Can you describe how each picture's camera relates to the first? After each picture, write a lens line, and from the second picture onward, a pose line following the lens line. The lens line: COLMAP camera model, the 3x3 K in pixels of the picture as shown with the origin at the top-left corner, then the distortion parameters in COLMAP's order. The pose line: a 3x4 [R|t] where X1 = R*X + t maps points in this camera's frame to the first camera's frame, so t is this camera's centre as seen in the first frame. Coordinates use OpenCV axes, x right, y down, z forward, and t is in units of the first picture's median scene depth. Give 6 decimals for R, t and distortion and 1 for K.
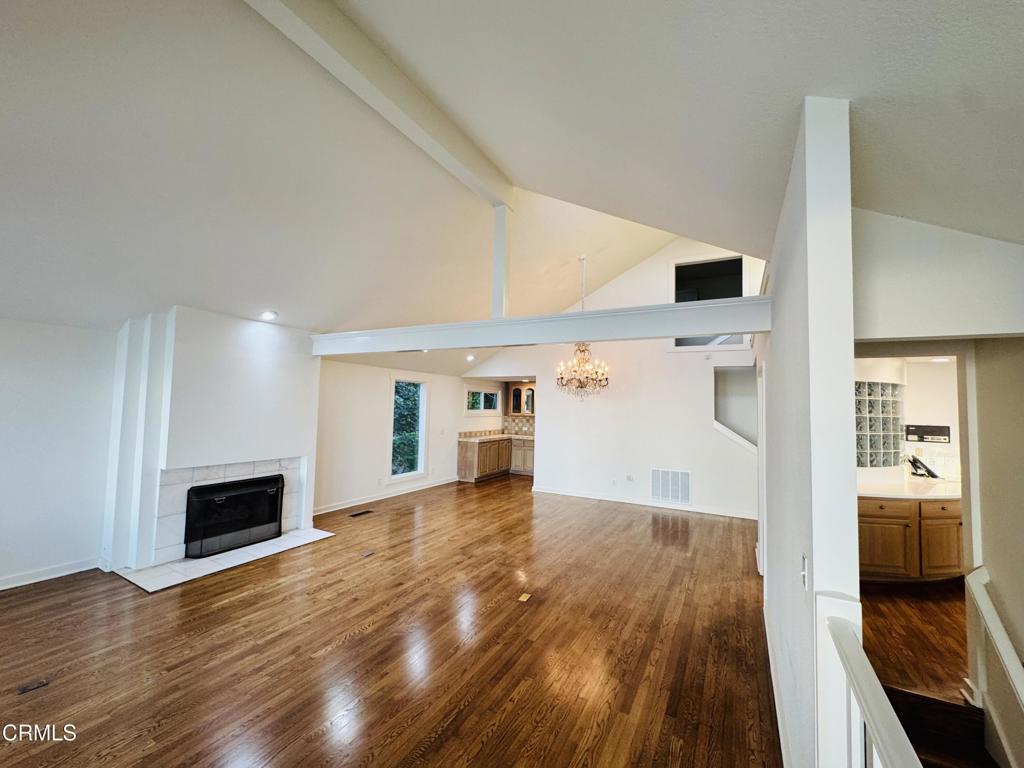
lens RADIAL K [[407.4, 0, 507.8], [0, 407.4, 386.0], [0, 0, 1]] dist [-0.003530, 0.000880]
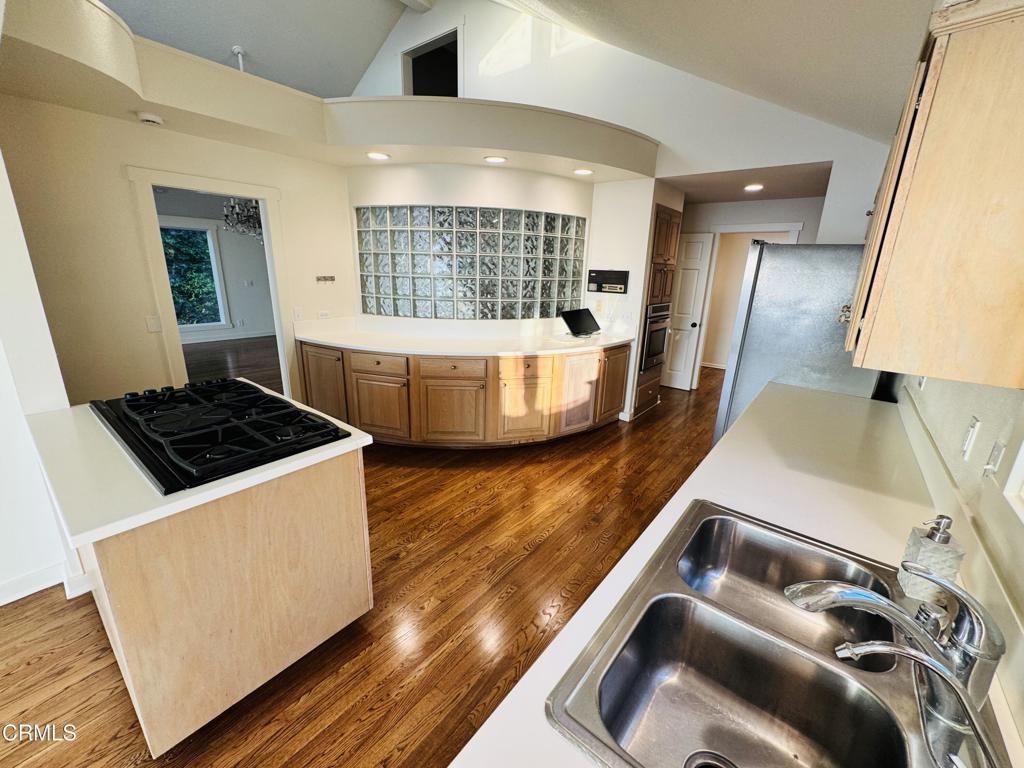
lens RADIAL K [[407.4, 0, 512.3], [0, 407.4, 383.6], [0, 0, 1]] dist [-0.003530, 0.000880]
pose [[0.986839, 0.046082, -0.155000, 0.847172], [0.004925, 0.949525, 0.313653, 0.049731], [0.161630, -0.310288, 0.936801, 0.156895]]
